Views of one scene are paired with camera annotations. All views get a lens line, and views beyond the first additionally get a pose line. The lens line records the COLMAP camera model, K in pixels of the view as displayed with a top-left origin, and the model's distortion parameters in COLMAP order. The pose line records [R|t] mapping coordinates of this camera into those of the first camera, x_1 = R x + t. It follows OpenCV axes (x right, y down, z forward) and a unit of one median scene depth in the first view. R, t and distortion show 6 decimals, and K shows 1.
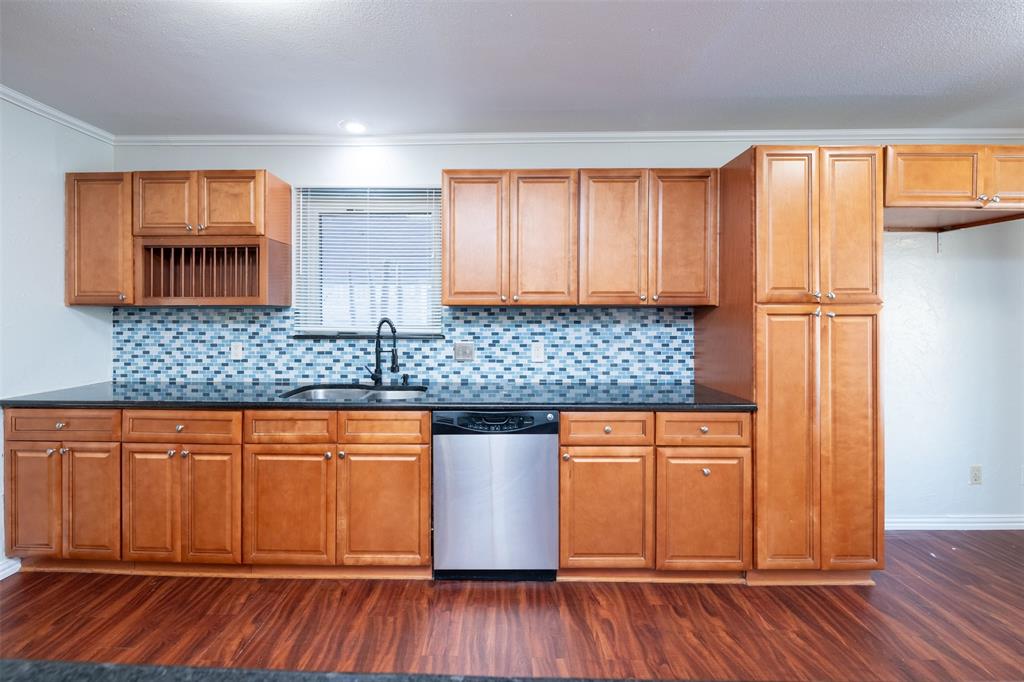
lens RADIAL K [[422.8, 0, 489.2], [0, 422.8, 316.5], [0, 0, 1]] dist [-0.000715, -0.000231]
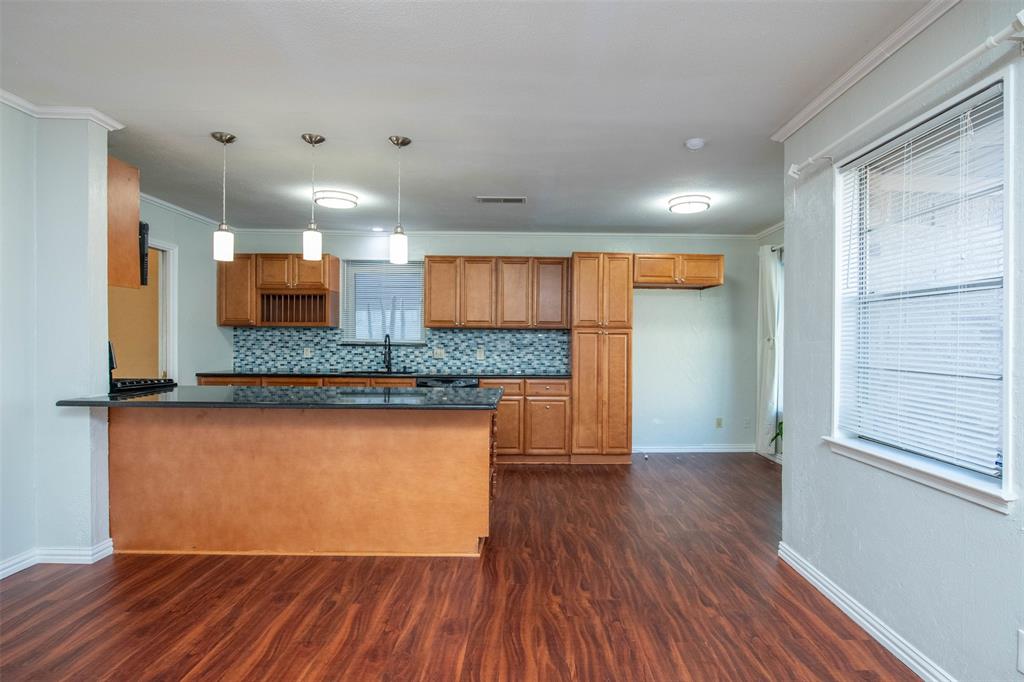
lens RADIAL K [[516.5, 0, 536.2], [0, 516.5, 344.1], [0, 0, 1]] dist [-0.002216, -0.000296]
pose [[0.999251, 0.007221, 0.038014, 0.265723], [-0.007330, 0.999969, 0.002726, 0.034129], [-0.037993, -0.003003, 0.999273, -1.170020]]
